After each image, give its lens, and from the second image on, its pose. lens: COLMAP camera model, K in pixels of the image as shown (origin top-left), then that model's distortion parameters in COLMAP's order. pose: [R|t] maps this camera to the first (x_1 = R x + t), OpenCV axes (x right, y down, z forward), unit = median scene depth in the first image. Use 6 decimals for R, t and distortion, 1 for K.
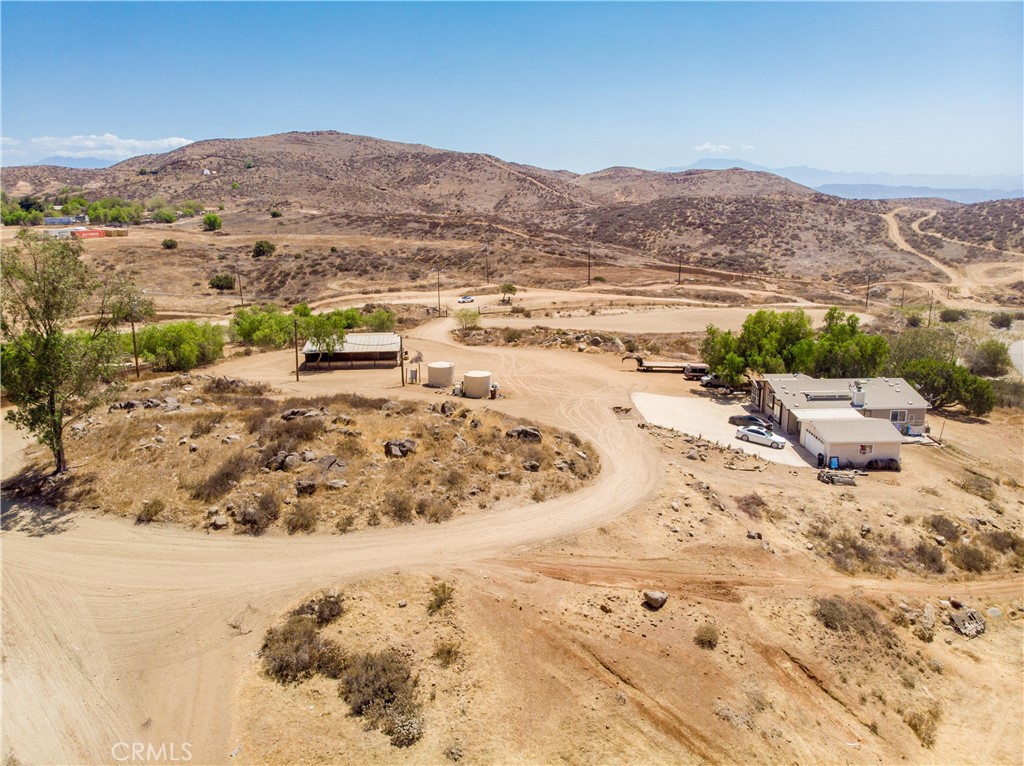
lens RADIAL K [[773.5, 0, 512.0], [0, 773.5, 383.0], [0, 0, 1]] dist [-0.017465, 0.043829]
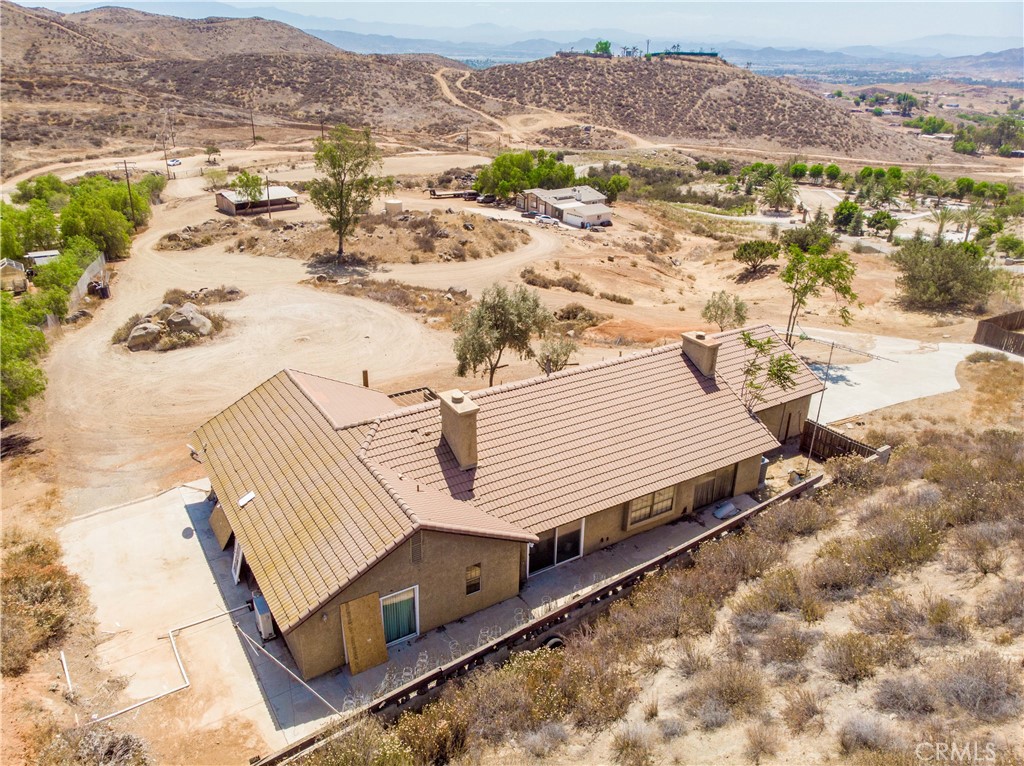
lens RADIAL K [[747.3, 0, 512.0], [0, 747.3, 383.0], [0, 0, 1]] dist [0.003861, 0.005592]
pose [[0.814831, -0.216718, 0.537665, -0.174820], [0.110775, 0.968610, 0.222540, 0.007895], [-0.569016, -0.121773, 0.813260, -0.110088]]
